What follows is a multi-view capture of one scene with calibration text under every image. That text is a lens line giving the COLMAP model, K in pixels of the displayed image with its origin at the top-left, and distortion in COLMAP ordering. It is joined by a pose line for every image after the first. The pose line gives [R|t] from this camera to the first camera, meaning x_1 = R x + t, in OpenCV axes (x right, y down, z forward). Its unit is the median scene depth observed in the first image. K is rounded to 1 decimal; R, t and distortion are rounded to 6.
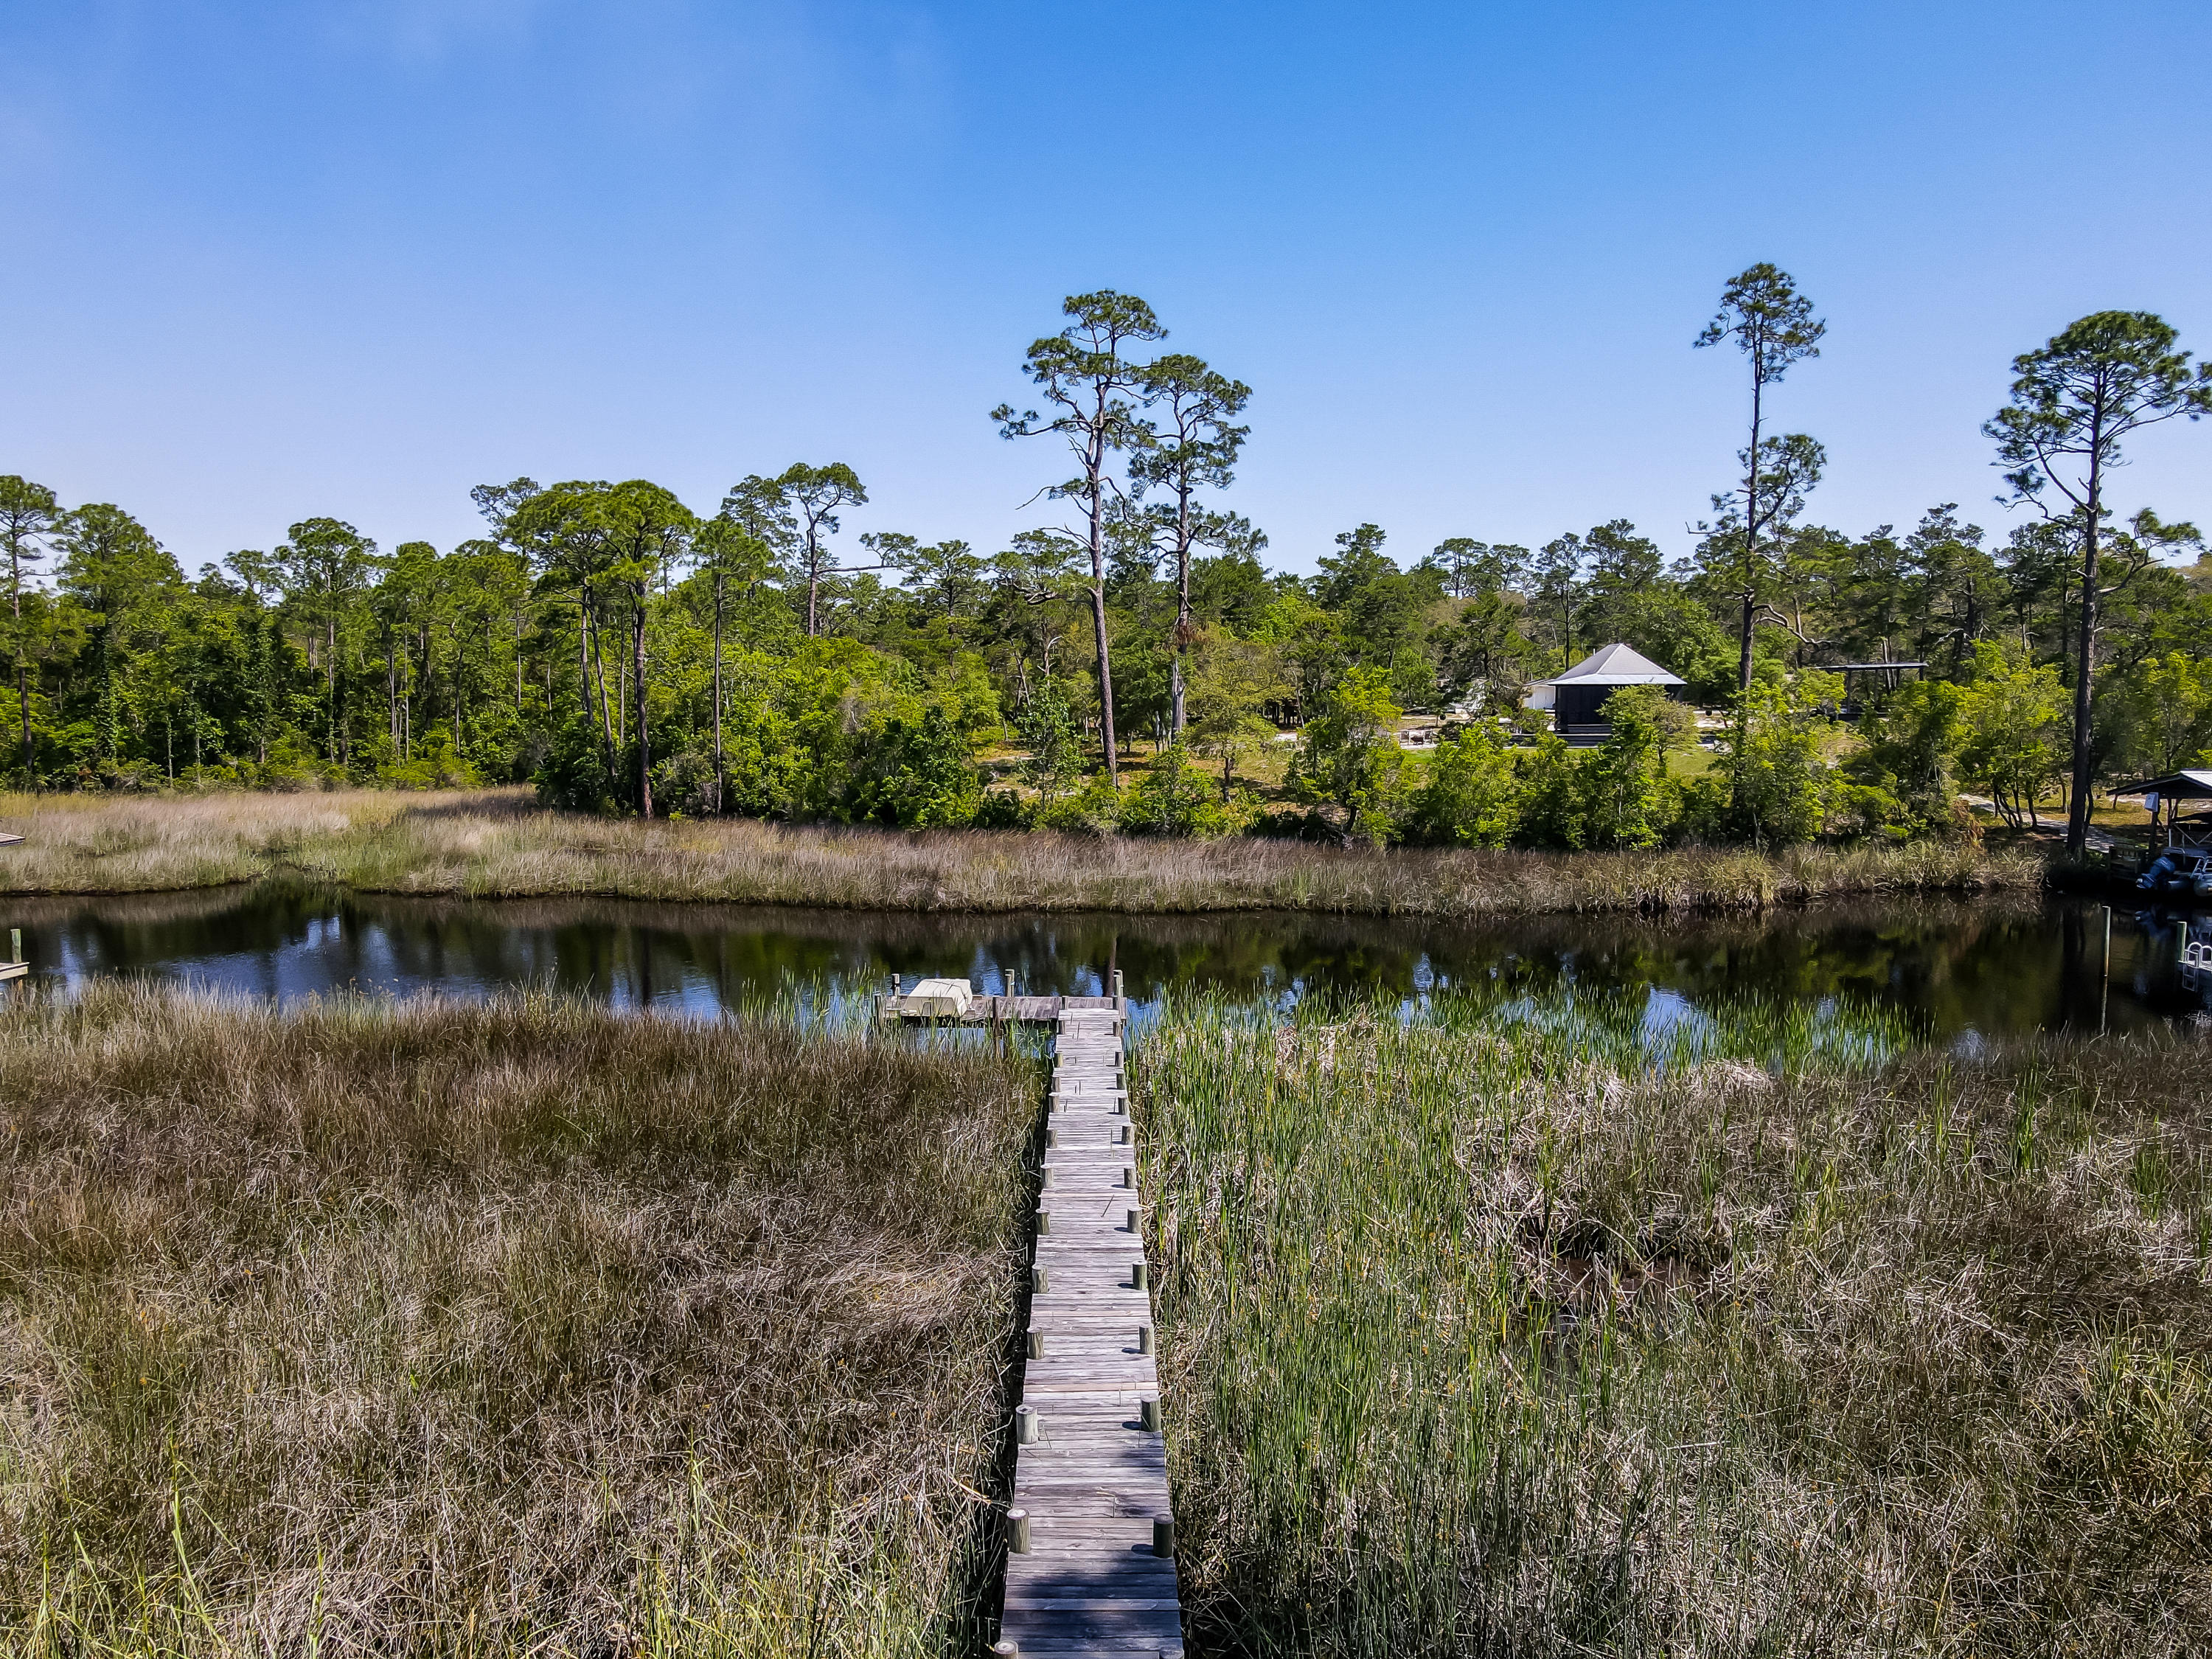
lens RADIAL K [[1607.4, 0, 1053.9], [0, 1607.4, 831.7], [0, 0, 1]] dist [0.051470, 0.000041]
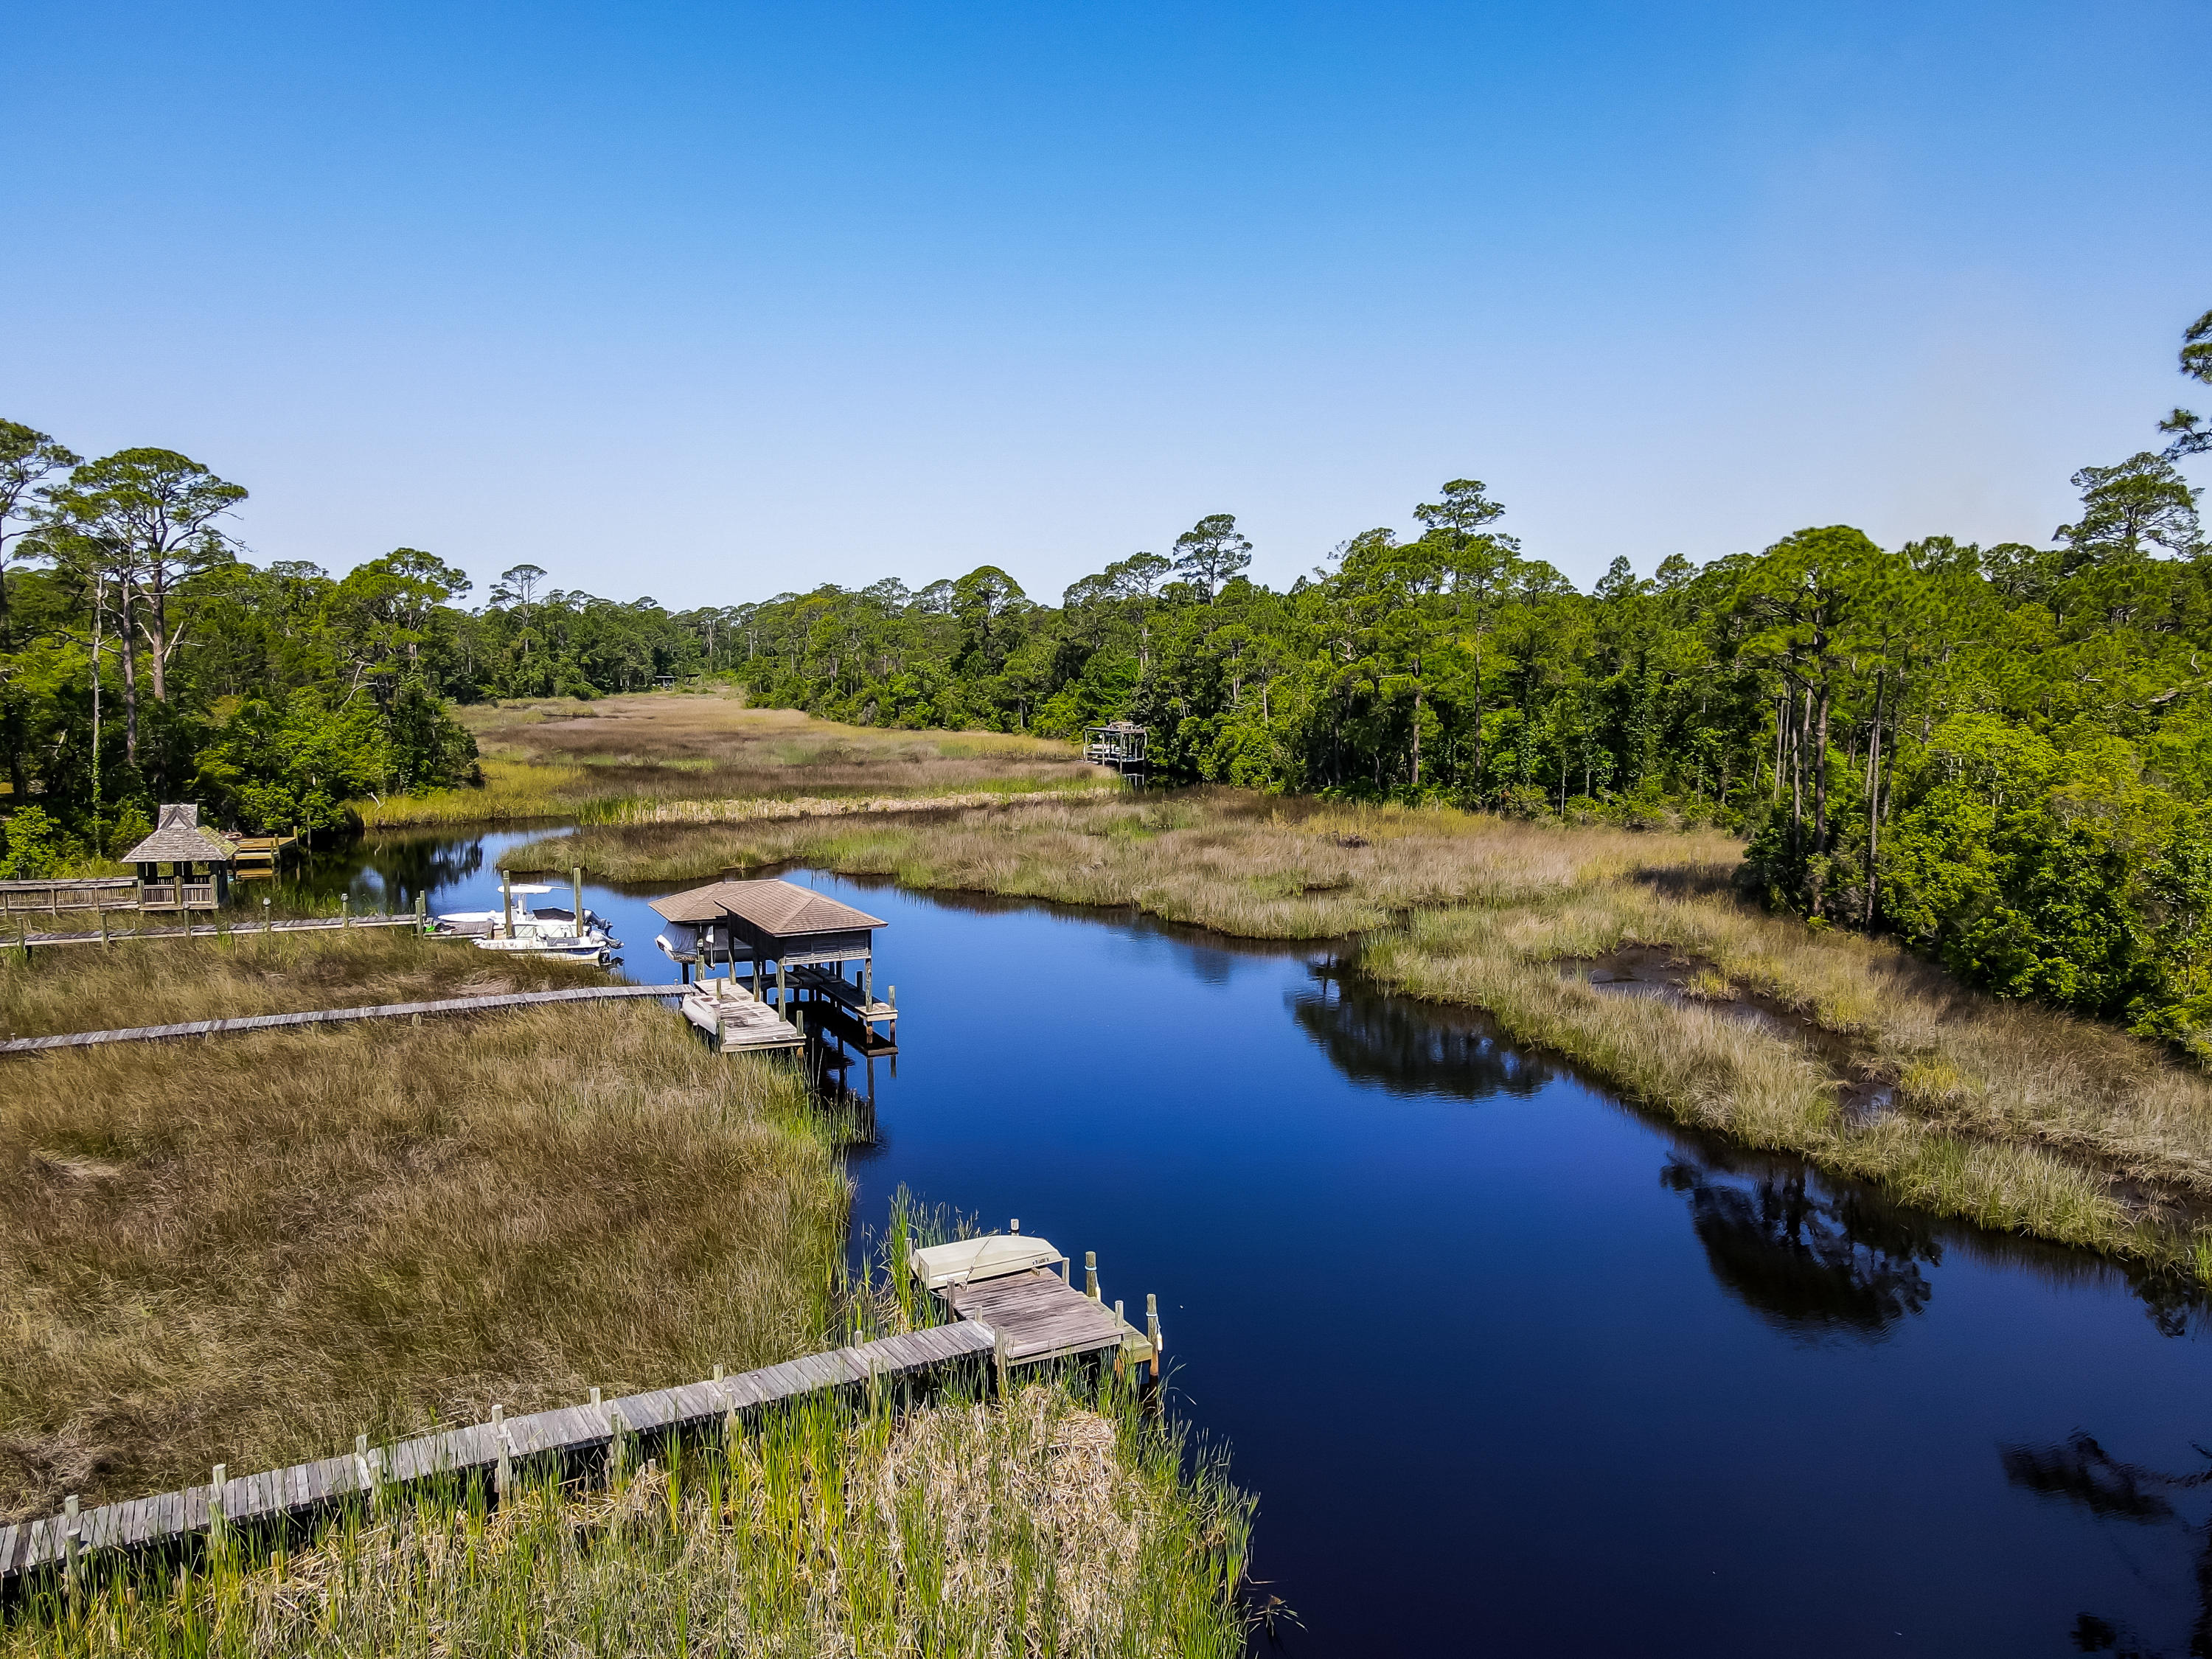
lens RADIAL K [[1617.3, 0, 1106.0], [0, 1617.3, 829.5], [0, 0, 1]] dist [0.003022, 0.031550]
pose [[0.505593, 0.096558, -0.857352, 0.305488], [-0.072576, 0.994955, 0.069256, -0.089093], [0.859714, 0.027208, 0.510050, 0.225720]]
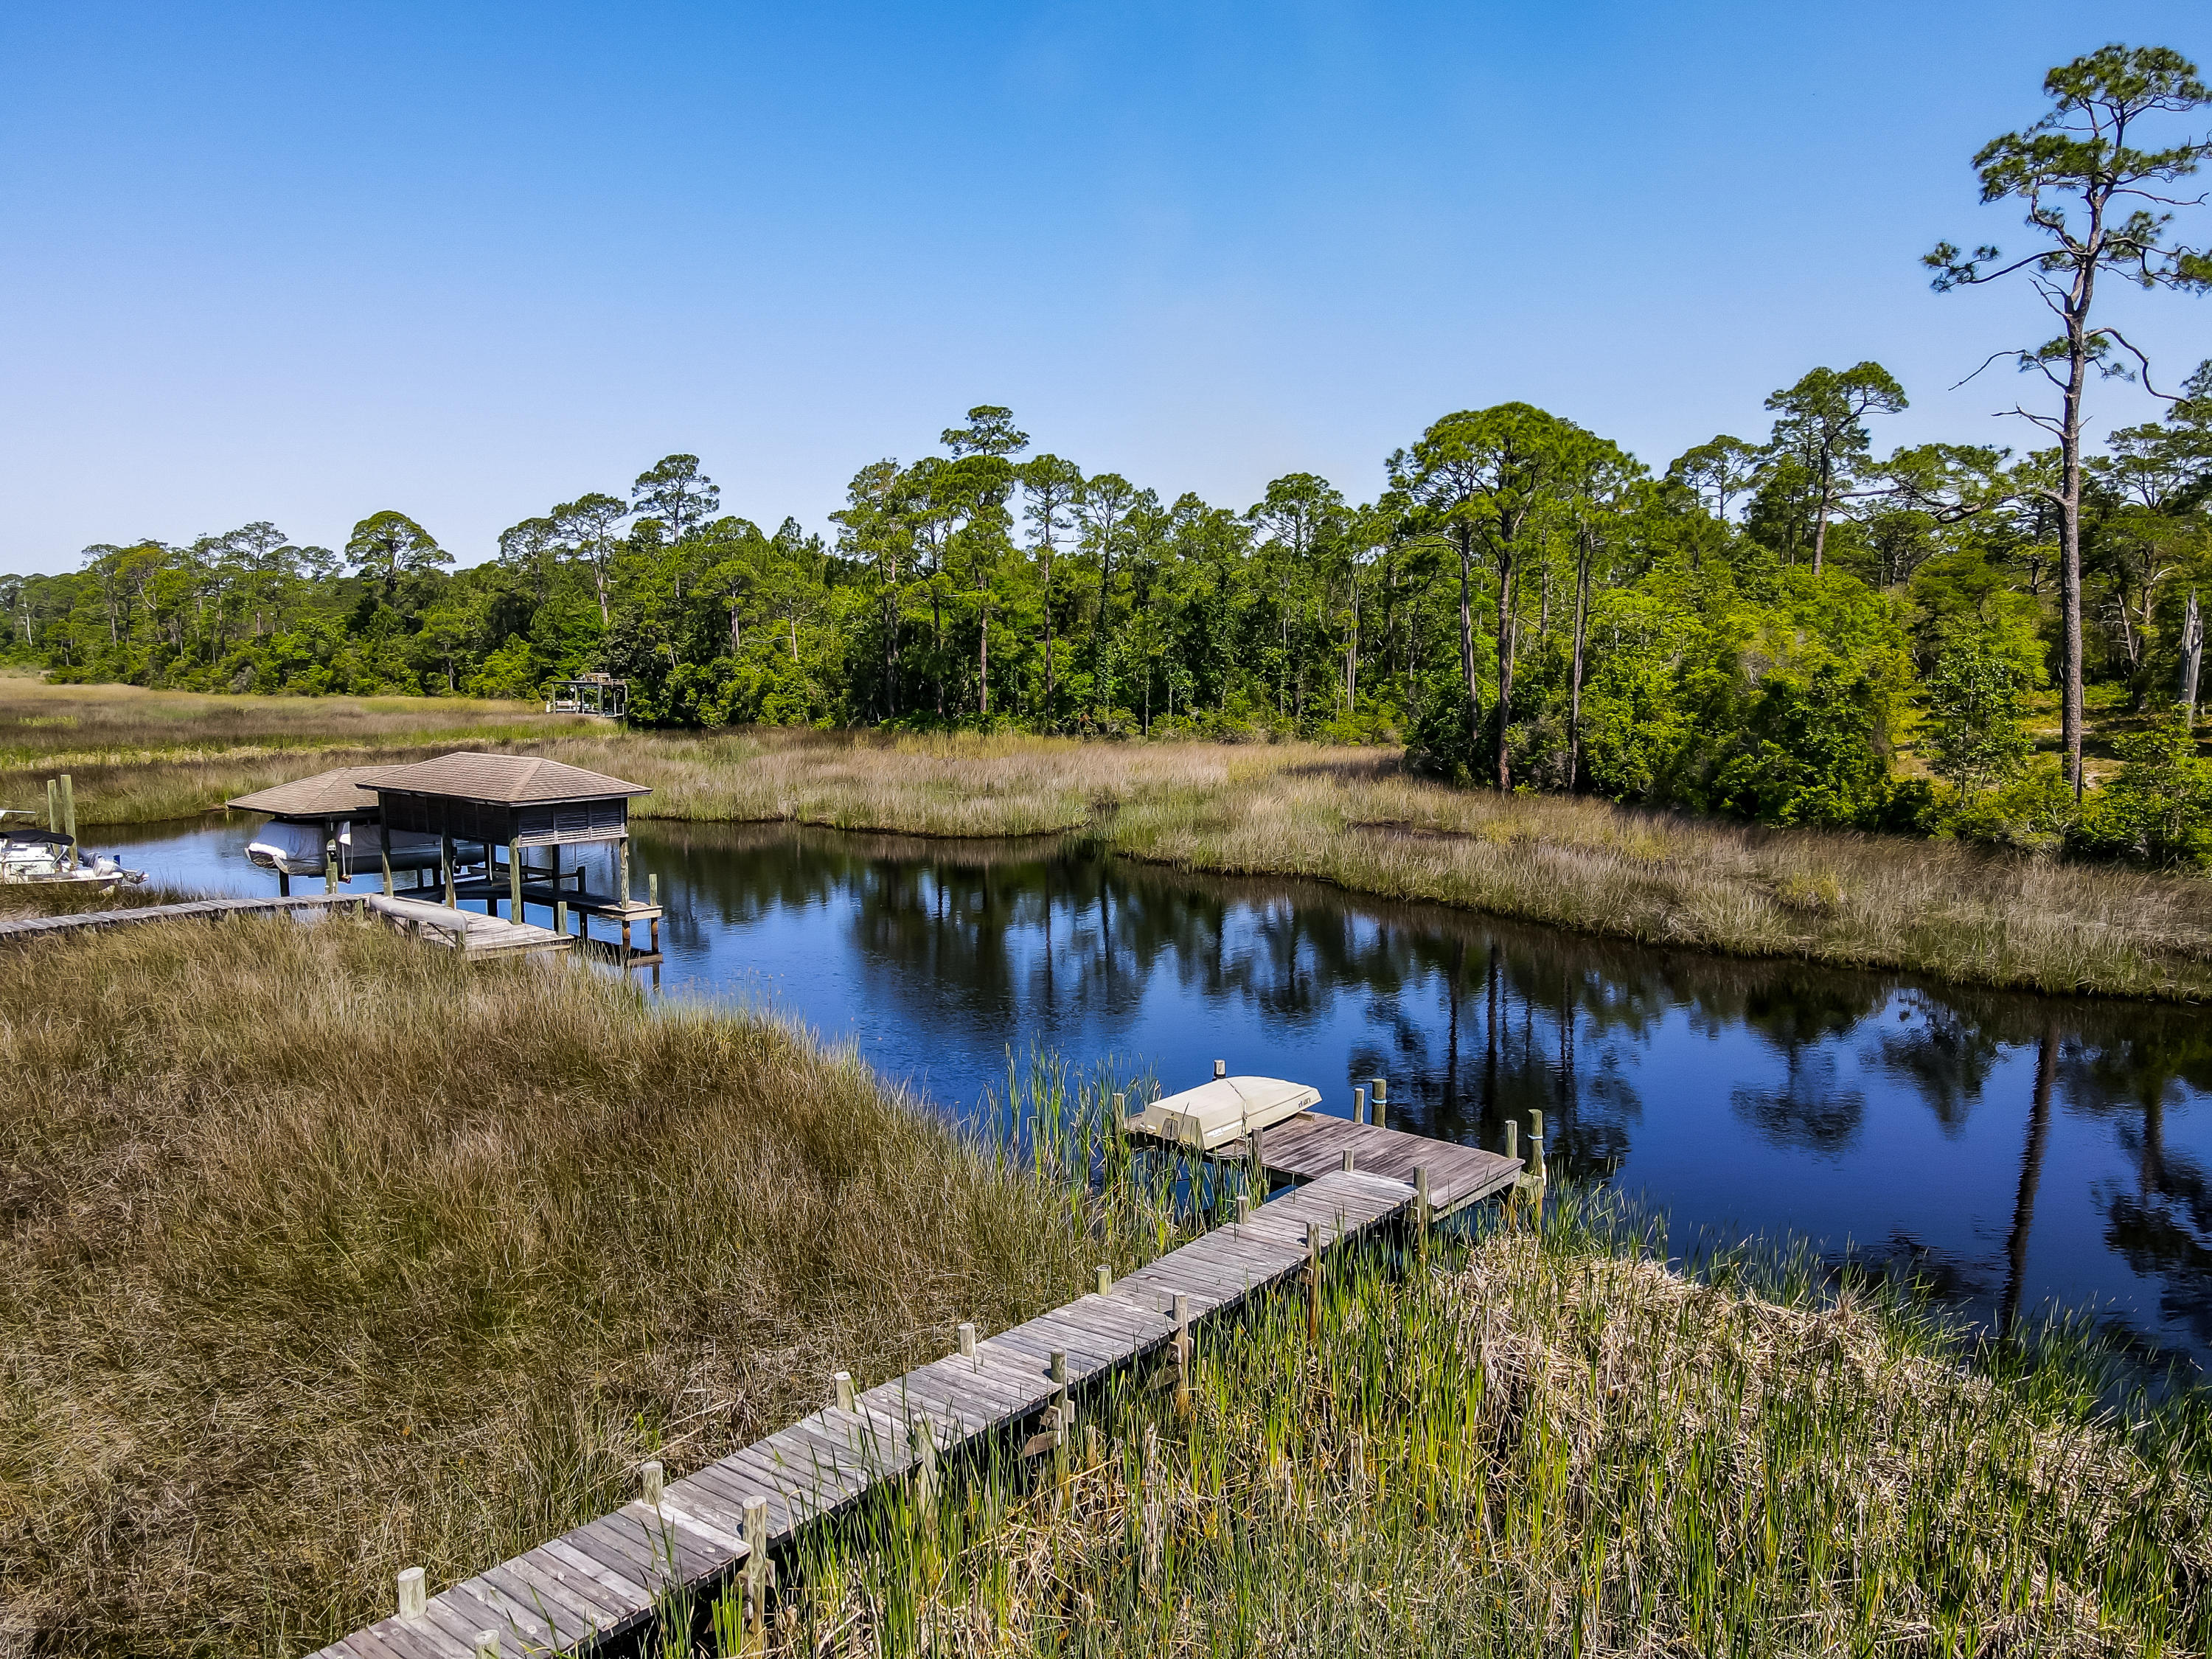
lens RADIAL K [[1617.3, 0, 1106.0], [0, 1617.3, 829.5], [0, 0, 1]] dist [0.003022, 0.031550]
pose [[0.791217, 0.070276, -0.607484, 0.115472], [-0.052778, 0.997516, 0.046656, -0.016687], [0.609253, -0.004854, 0.792961, 0.173035]]
